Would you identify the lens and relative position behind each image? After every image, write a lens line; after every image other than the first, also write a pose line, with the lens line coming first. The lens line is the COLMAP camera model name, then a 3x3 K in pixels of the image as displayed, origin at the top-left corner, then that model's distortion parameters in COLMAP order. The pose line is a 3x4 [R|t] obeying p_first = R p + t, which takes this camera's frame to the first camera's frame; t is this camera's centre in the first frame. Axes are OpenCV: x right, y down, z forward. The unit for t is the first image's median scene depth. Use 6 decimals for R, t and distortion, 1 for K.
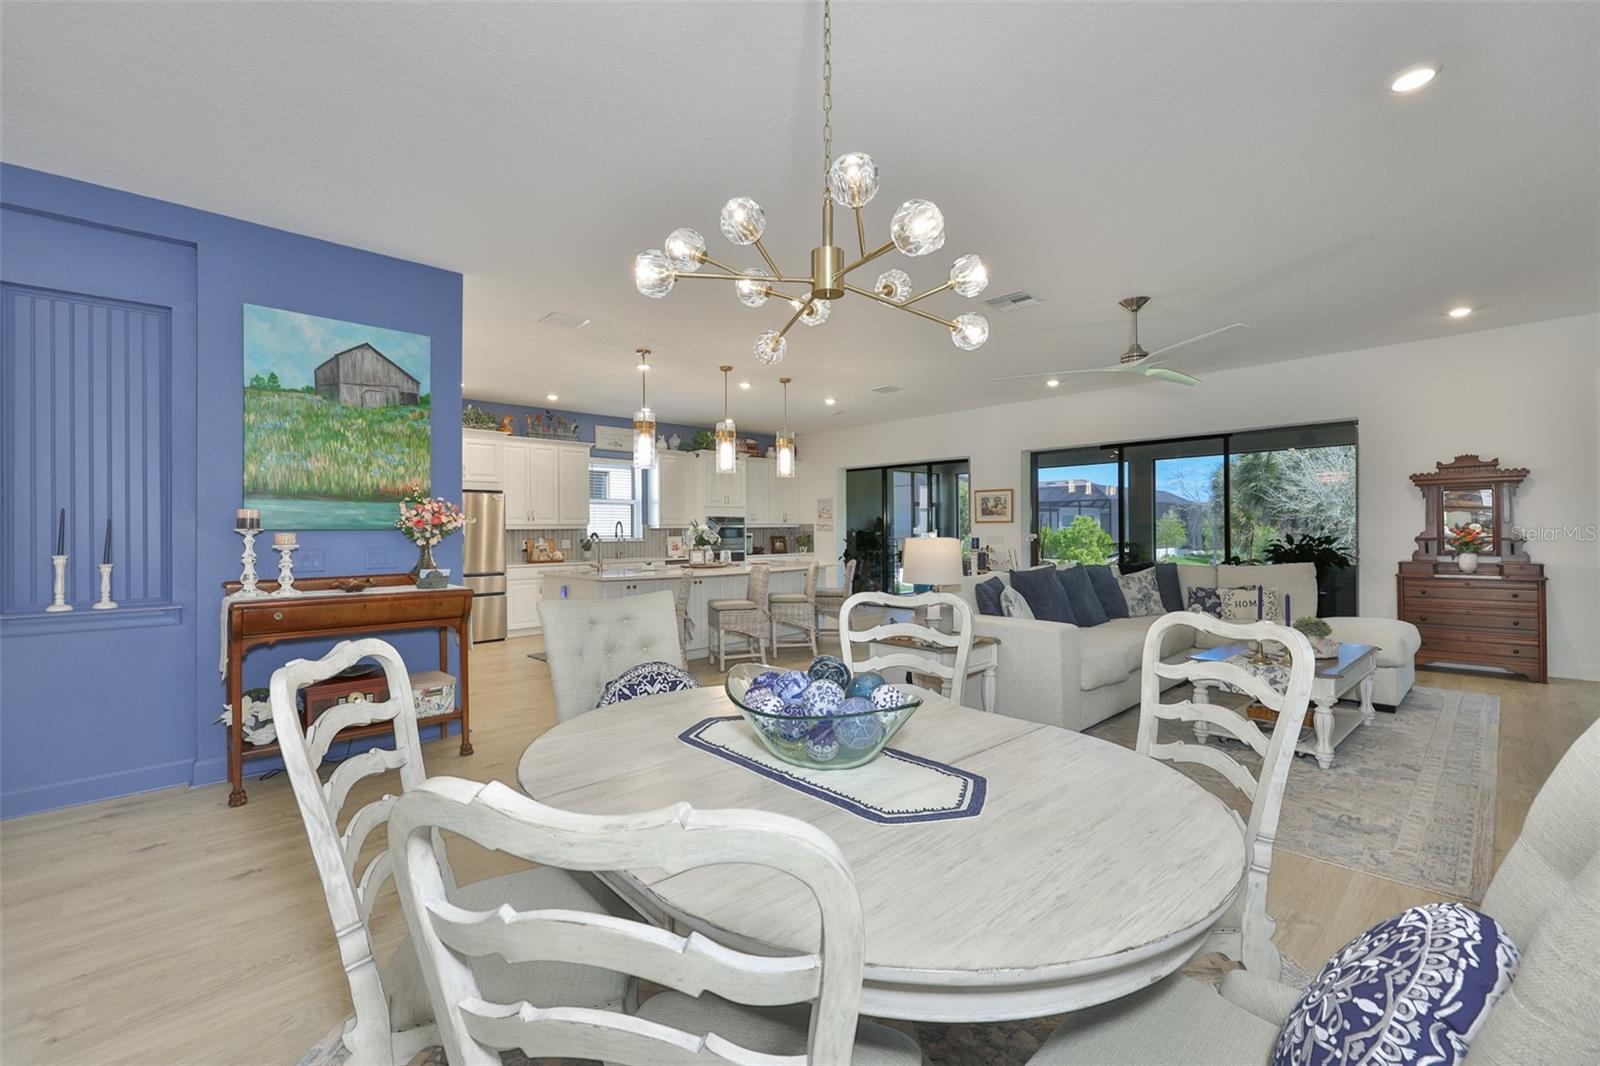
lens RADIAL K [[688.7, 0, 810.3], [0, 688.7, 530.6], [0, 0, 1]] dist [0.004363, -0.002619]
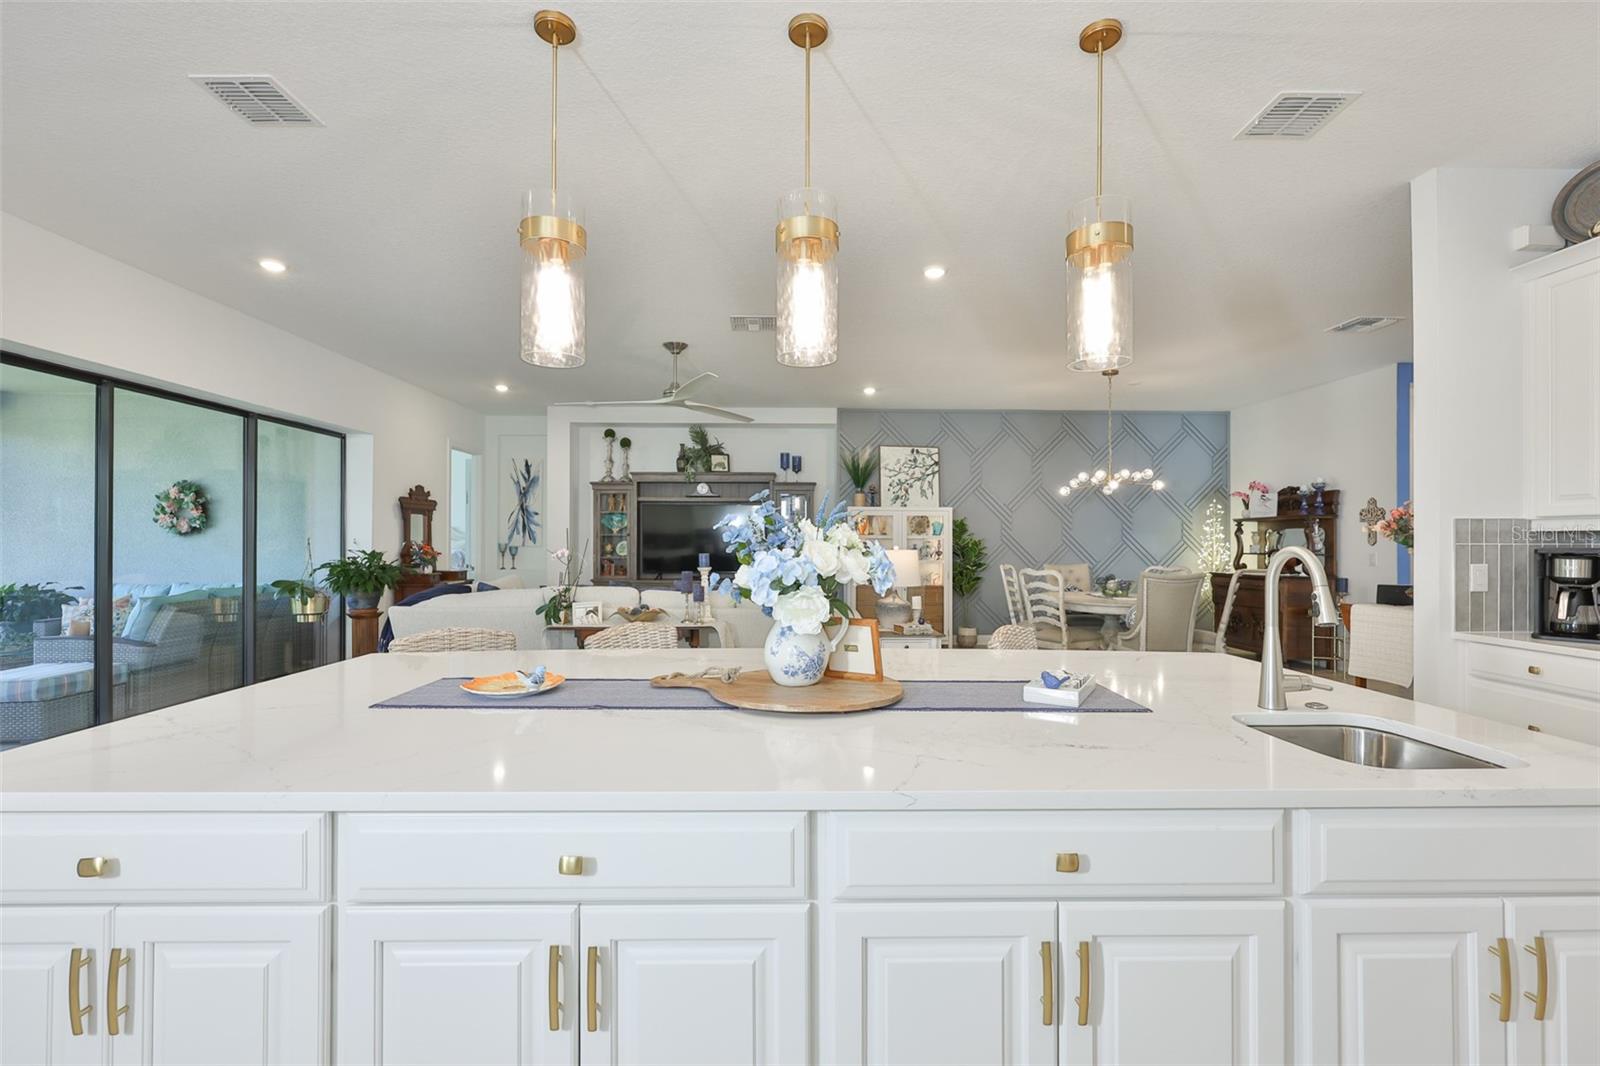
lens RADIAL K [[688.7, 0, 797.5], [0, 688.7, 541.1], [0, 0, 1]] dist [0.004363, -0.002619]
pose [[-0.724448, 0.007814, 0.689285, -0.306363], [0.002820, 0.999961, -0.008372, 0.002227], [-0.689324, -0.004122, -0.724442, 1.101846]]
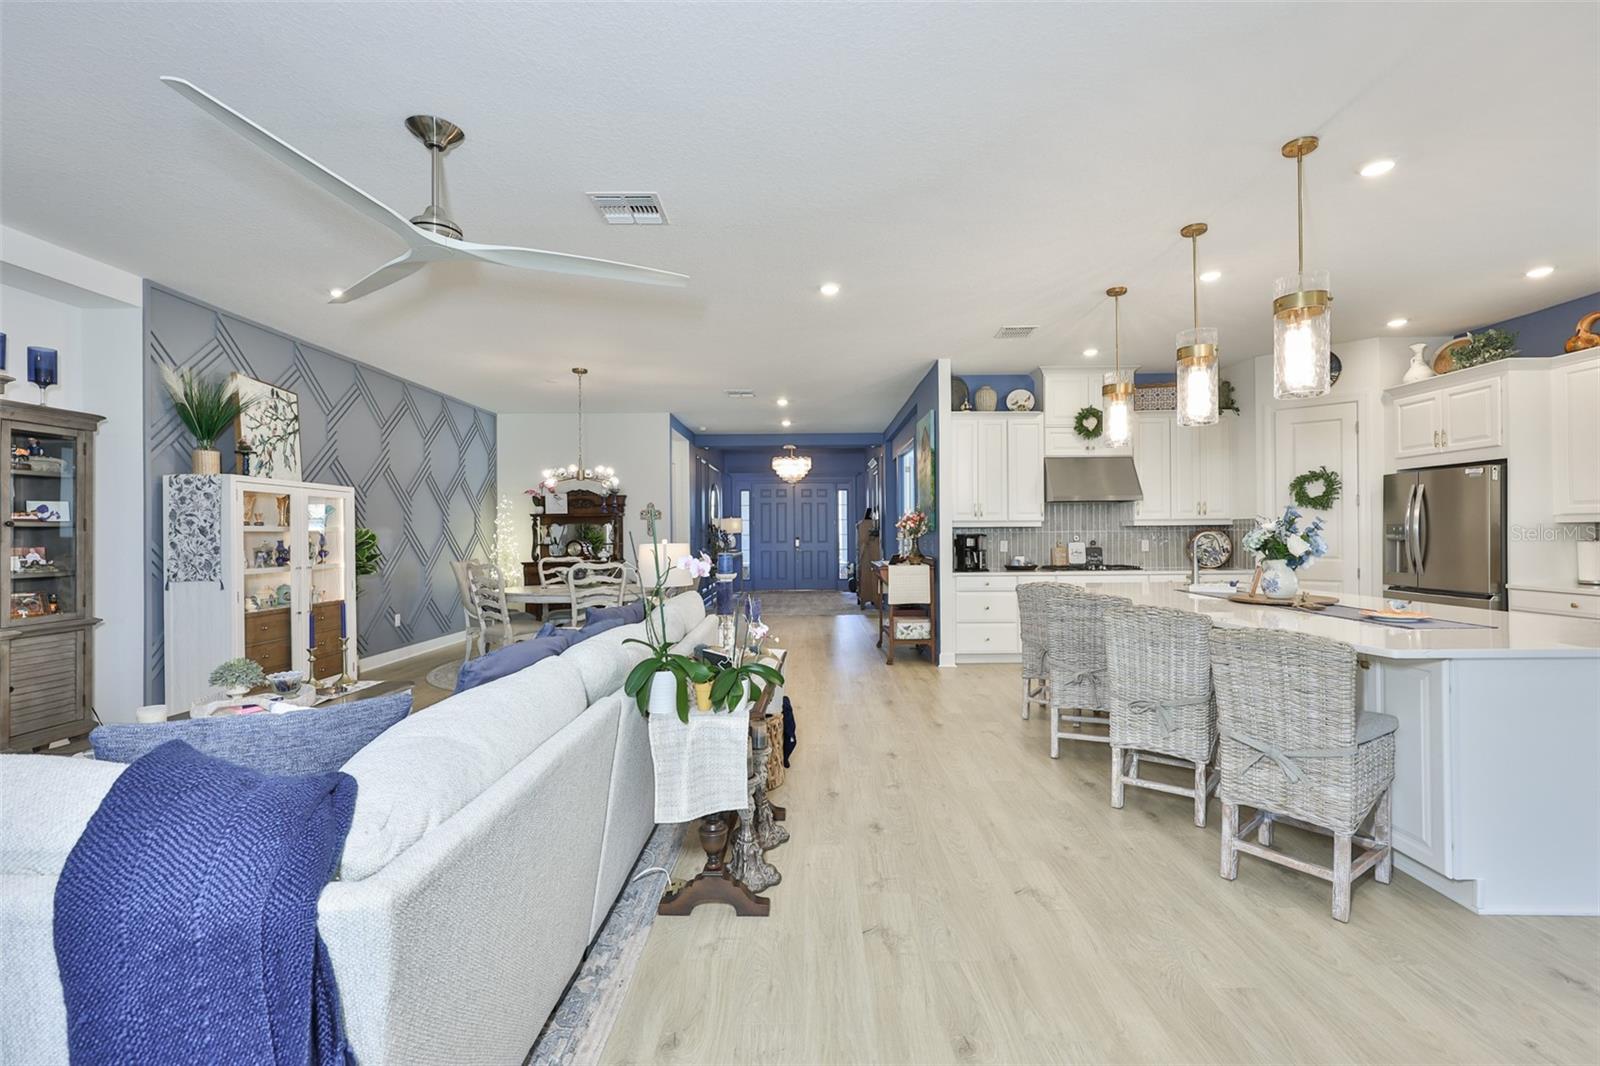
lens RADIAL K [[688.7, 0, 805.1], [0, 688.7, 532.4], [0, 0, 1]] dist [0.004363, -0.002619]
pose [[-0.708111, 0.013534, -0.705971, 0.426863], [0.014713, 0.999882, 0.004411, -0.005462], [0.705948, -0.007264, -0.708227, 1.042855]]
